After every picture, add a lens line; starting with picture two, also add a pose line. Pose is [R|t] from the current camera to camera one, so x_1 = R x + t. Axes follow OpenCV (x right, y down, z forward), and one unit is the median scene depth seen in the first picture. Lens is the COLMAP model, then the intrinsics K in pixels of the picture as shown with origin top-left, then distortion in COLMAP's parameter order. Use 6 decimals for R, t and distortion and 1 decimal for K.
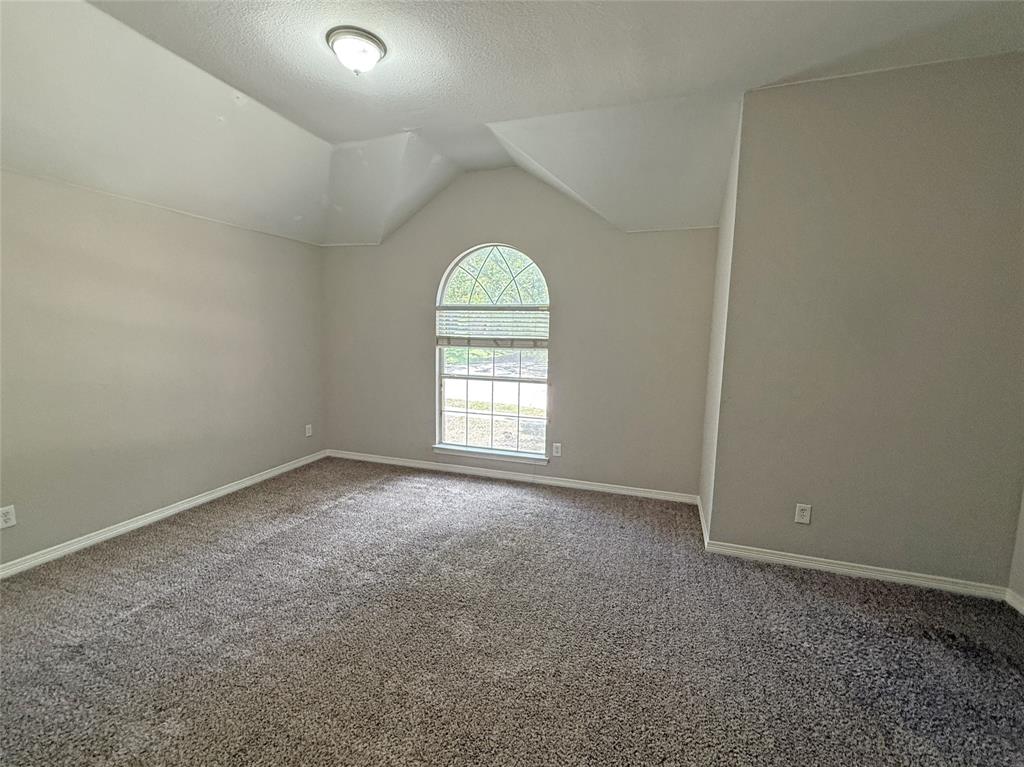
lens RADIAL K [[407.7, 0, 512.0], [0, 407.7, 383.5], [0, 0, 1]] dist [0.001661, 0.000218]
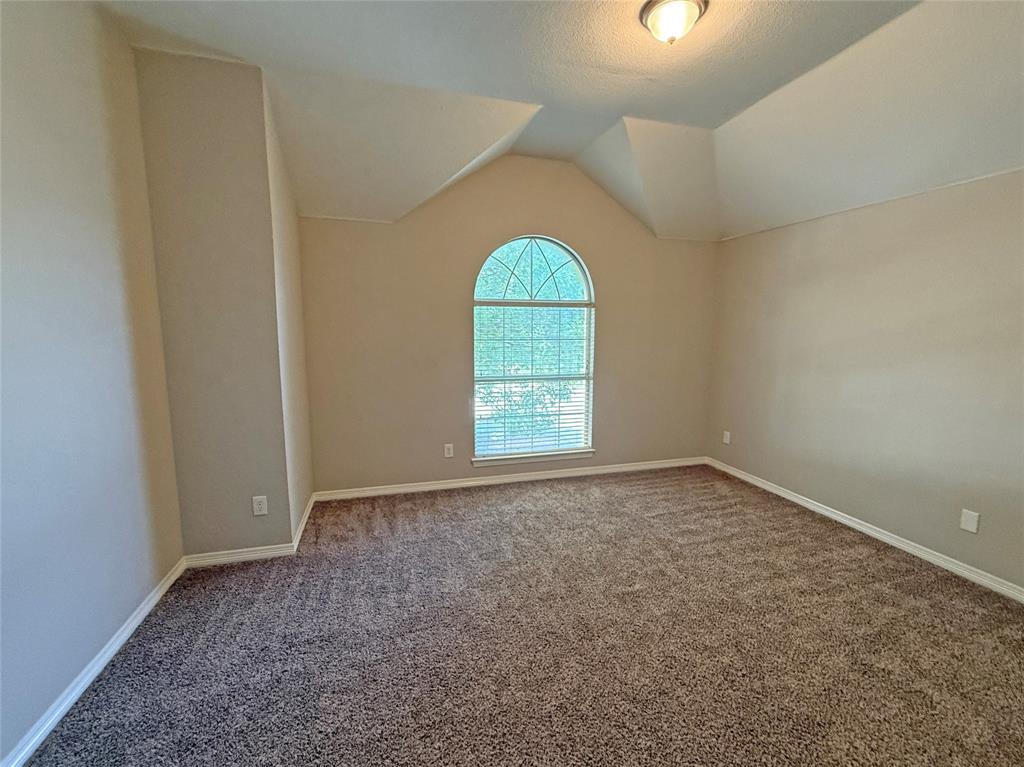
lens RADIAL K [[407.7, 0, 512.0], [0, 407.7, 383.5], [0, 0, 1]] dist [0.001661, 0.000218]
pose [[0.833310, -0.078806, 0.547160, -0.634927], [0.076585, 0.996700, 0.026915, -0.028309], [-0.547476, 0.019476, 0.836595, 0.236633]]
